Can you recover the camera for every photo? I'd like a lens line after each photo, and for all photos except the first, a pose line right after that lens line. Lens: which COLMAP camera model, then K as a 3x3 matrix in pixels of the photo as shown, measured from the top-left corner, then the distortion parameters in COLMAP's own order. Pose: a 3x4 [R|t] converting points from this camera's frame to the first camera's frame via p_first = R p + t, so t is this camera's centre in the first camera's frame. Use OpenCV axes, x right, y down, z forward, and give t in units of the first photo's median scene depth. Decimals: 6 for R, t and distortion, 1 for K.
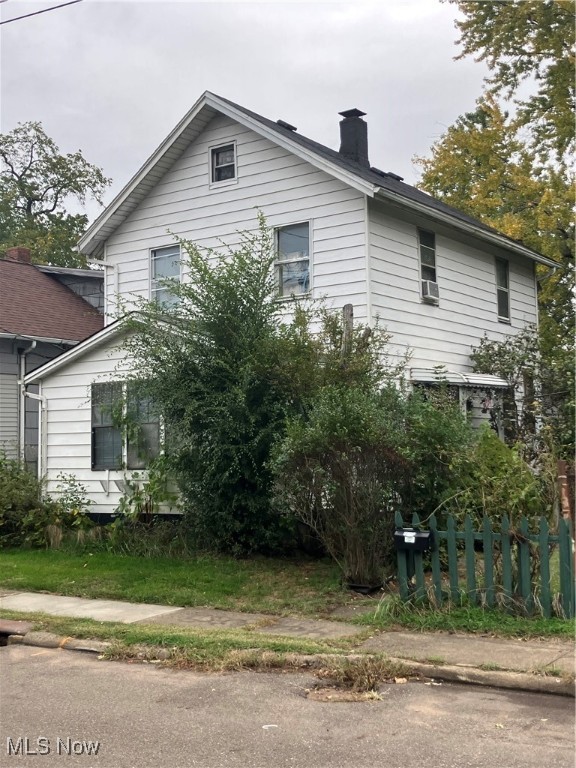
lens RADIAL K [[947.2, 0, 288.0], [0, 947.2, 384.0], [0, 0, 1]] dist [0.078222, 0.008119]
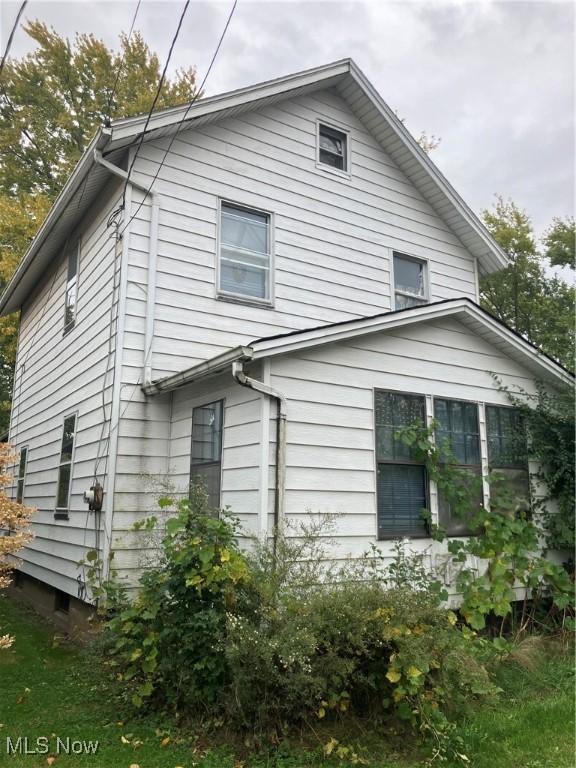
lens RADIAL K [[629.9, 0, 288.0], [0, 629.9, 384.0], [0, 0, 1]] dist [0.016321, 0.001720]
pose [[0.387708, 0.197259, 0.900429, -0.536202], [-0.083918, 0.980331, -0.178630, 0.066220], [-0.917955, -0.006306, 0.396635, 0.832077]]
